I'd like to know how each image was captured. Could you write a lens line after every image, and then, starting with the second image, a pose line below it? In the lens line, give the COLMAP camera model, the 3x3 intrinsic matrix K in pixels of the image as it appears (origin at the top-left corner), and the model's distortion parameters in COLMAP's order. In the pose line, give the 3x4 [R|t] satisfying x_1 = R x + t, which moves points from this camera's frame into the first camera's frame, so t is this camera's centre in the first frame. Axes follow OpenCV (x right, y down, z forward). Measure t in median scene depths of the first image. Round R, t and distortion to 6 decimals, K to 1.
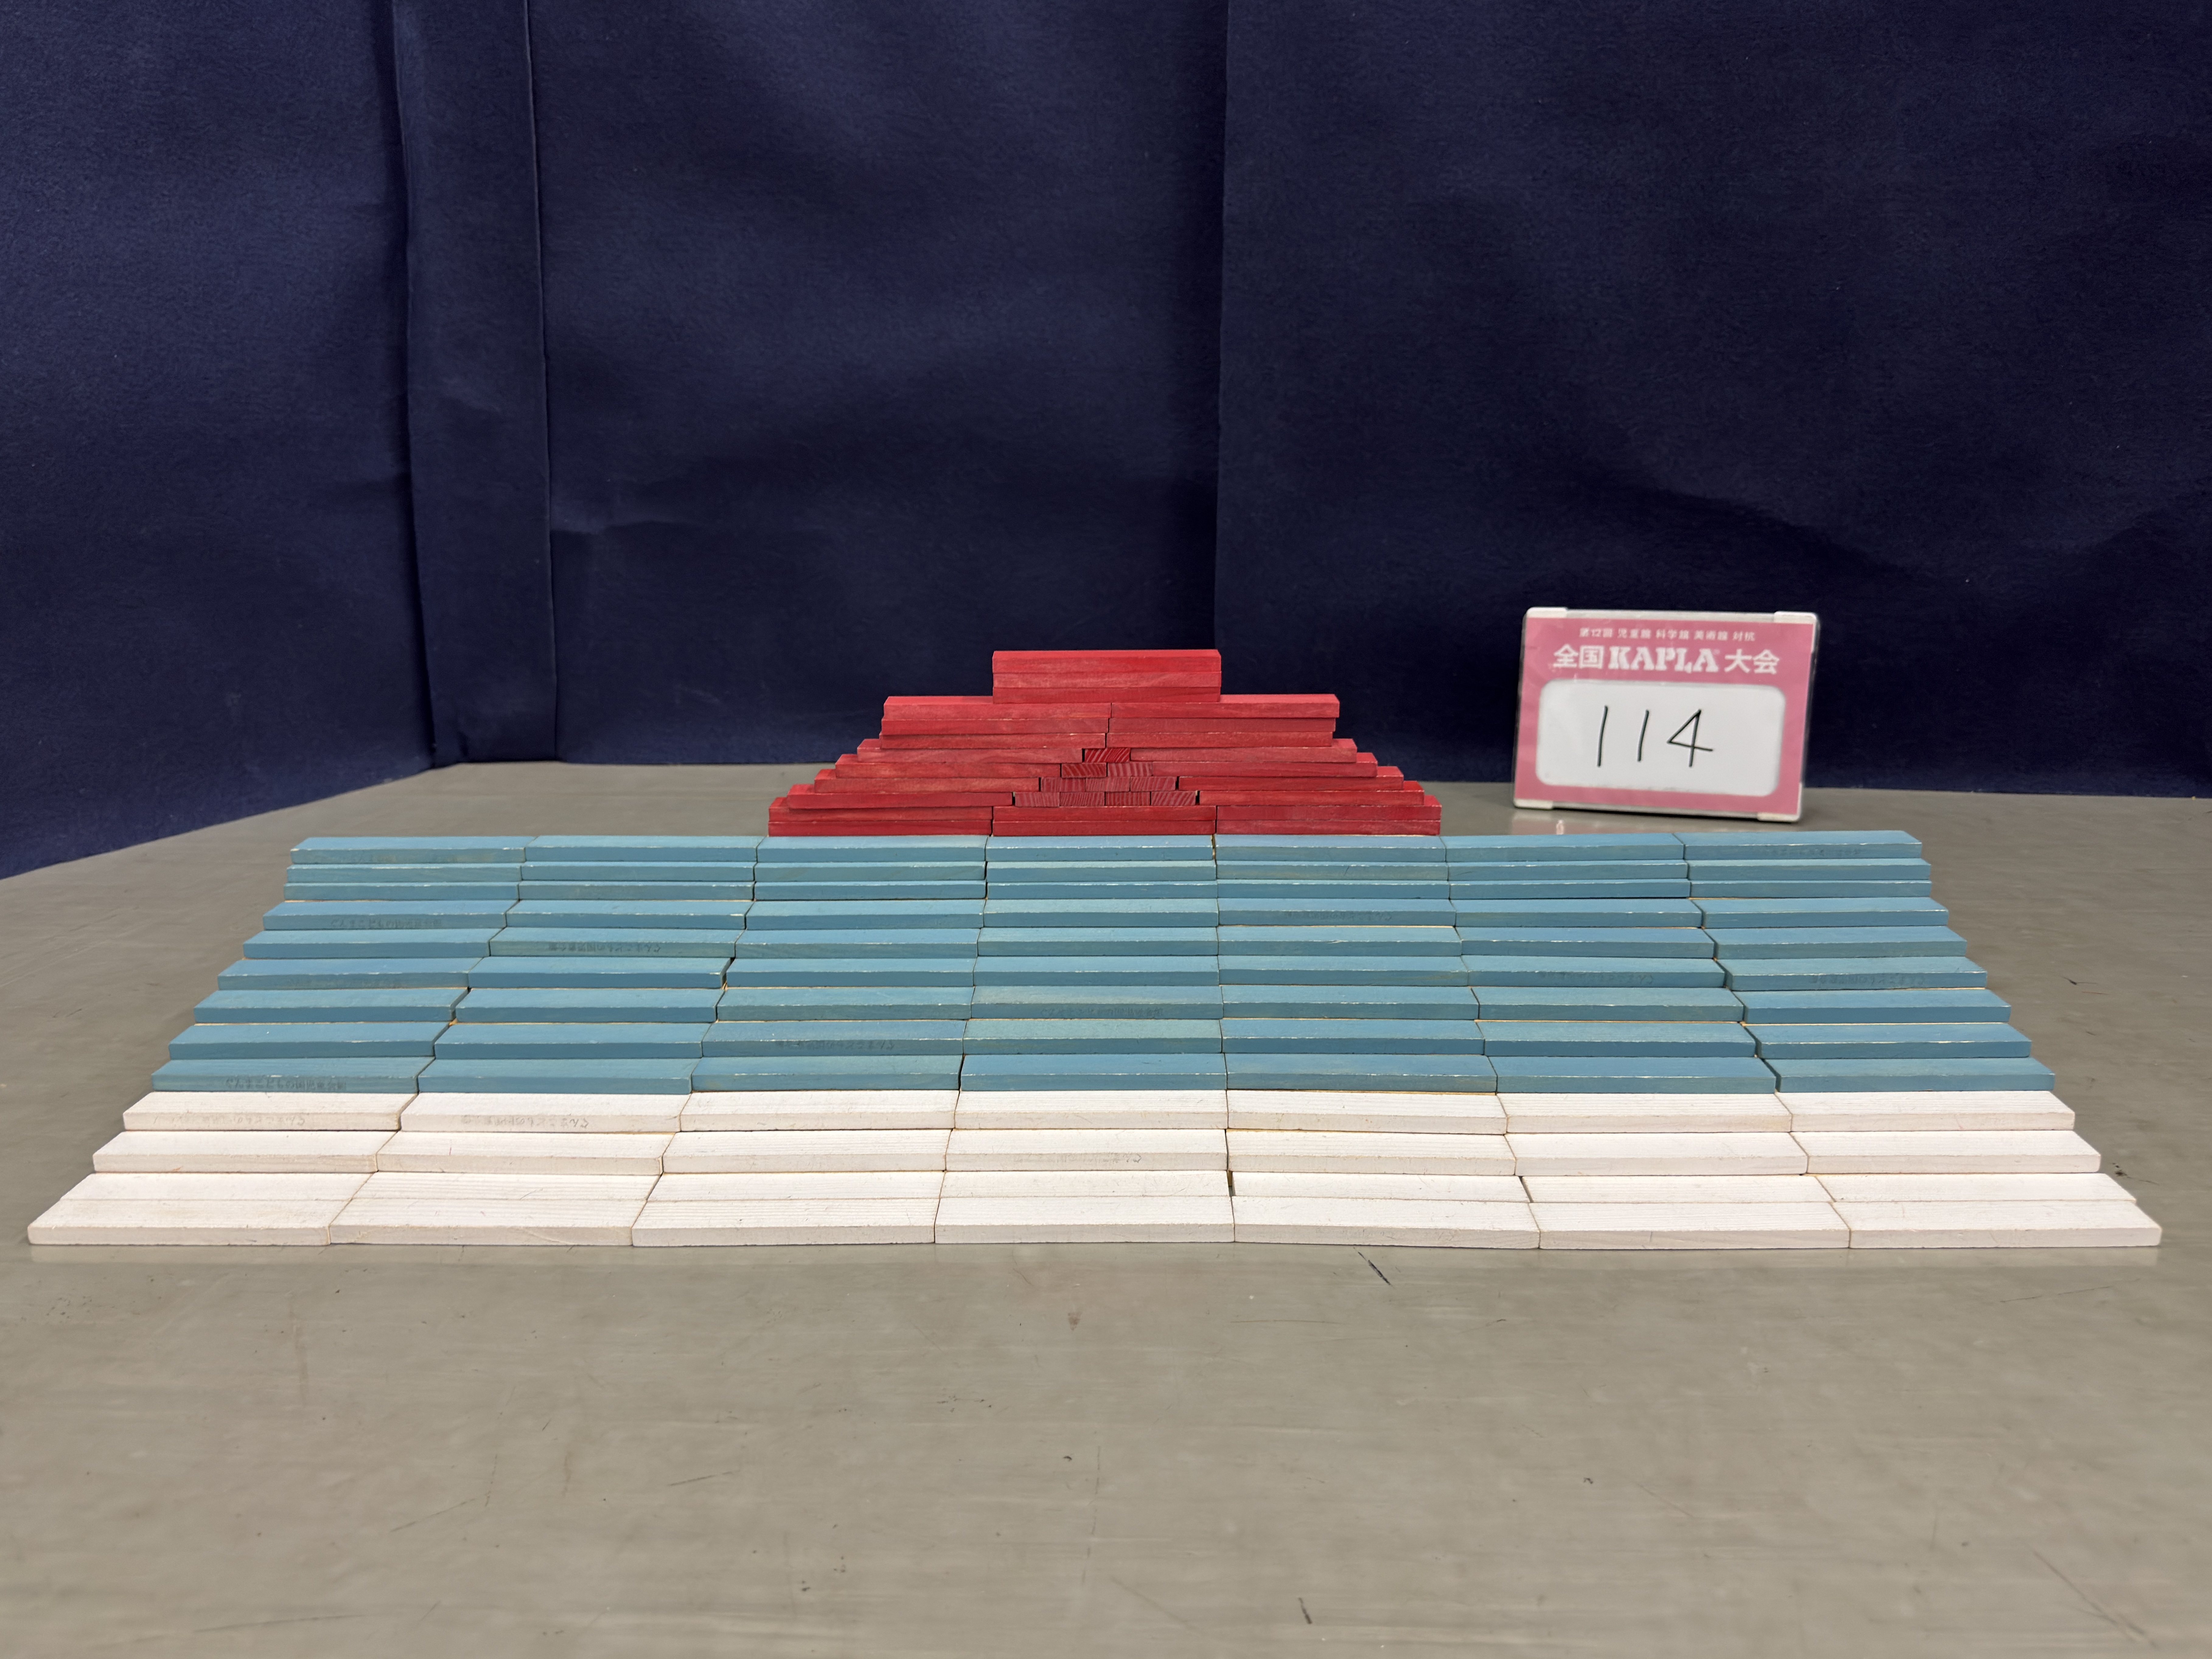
lens RADIAL K [[1793.8, 0, 1138.9], [0, 1793.8, 830.6], [0, 0, 1]] dist [0.125828, -0.358734]
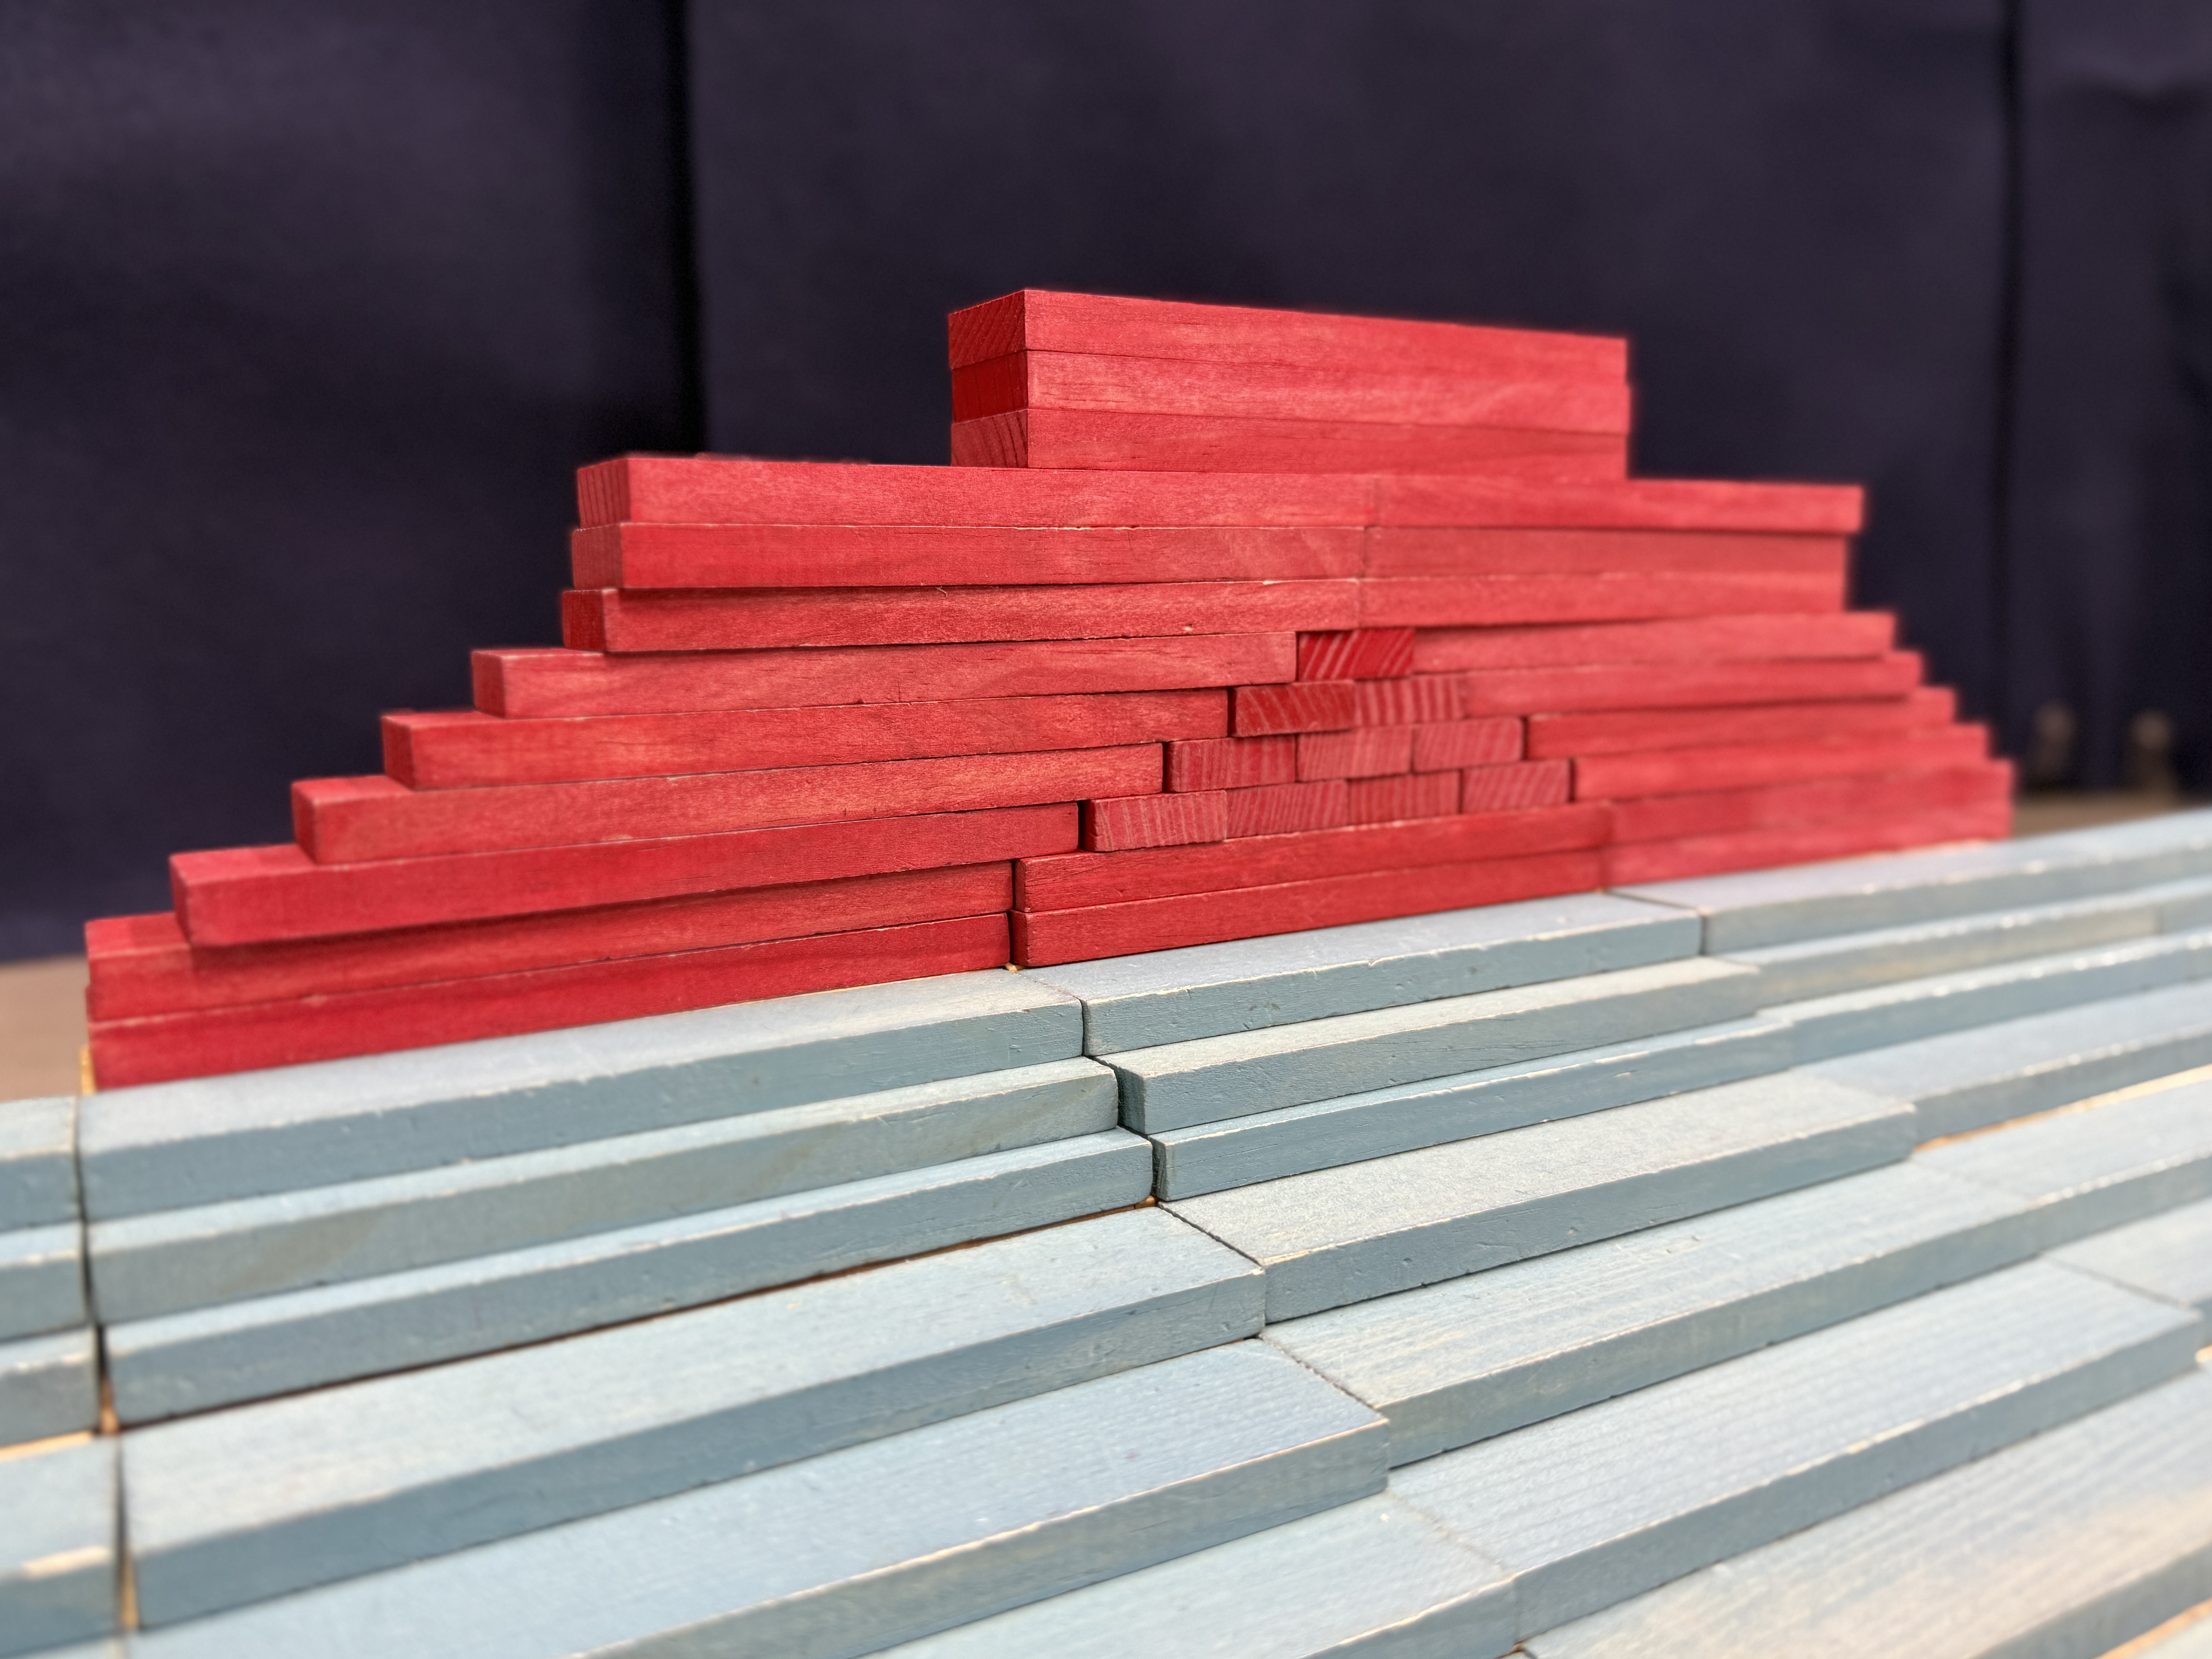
lens RADIAL K [[1793.9, 0, 1138.9], [0, 1793.9, 830.6], [0, 0, 1]] dist [0.125828, -0.358734]
pose [[0.884660, -0.083810, 0.458641, -0.191744], [0.126073, 0.990065, -0.062260, 0.001412], [-0.448867, 0.112901, 0.886438, 0.752344]]
